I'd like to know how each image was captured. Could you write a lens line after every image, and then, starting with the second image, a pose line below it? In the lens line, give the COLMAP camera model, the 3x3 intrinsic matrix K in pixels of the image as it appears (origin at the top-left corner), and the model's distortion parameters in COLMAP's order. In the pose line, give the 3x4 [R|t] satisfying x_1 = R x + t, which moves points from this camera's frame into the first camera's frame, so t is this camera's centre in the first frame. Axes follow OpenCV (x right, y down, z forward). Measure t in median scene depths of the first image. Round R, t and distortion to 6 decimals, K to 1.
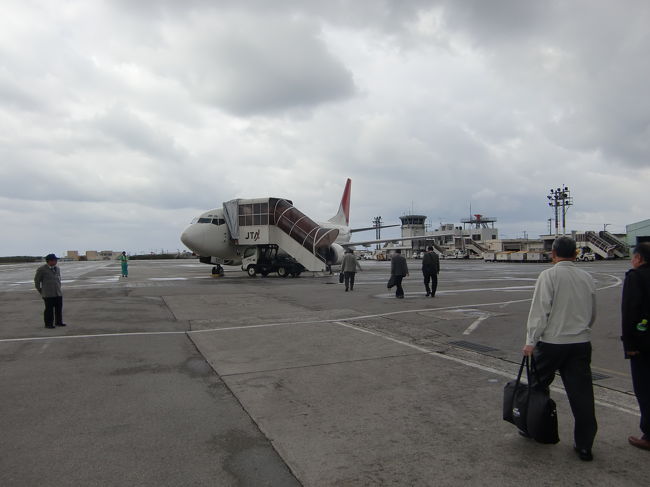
lens RADIAL K [[557.3, 0, 325.0], [0, 557.3, 243.5], [0, 0, 1]] dist [-0.149582, 0.229352]
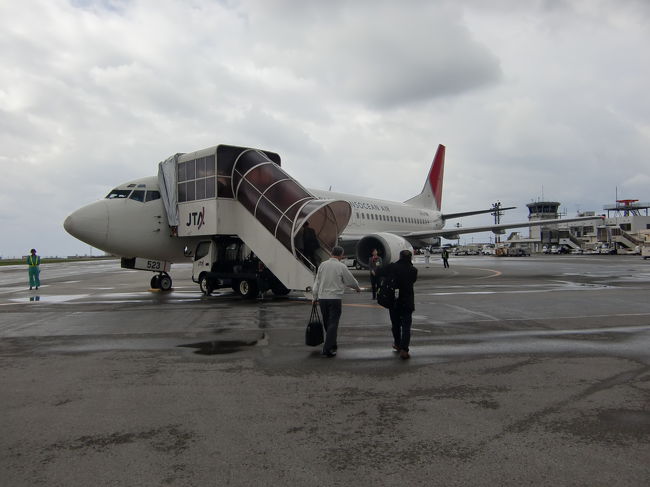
lens RADIAL K [[557.3, 0, 325.0], [0, 557.3, 243.5], [0, 0, 1]] dist [-0.149582, 0.229352]
pose [[0.973564, -0.005861, -0.228338, 0.037928], [0.008404, 0.999913, 0.010168, 0.001626], [0.228259, -0.011819, 0.973529, 0.171463]]
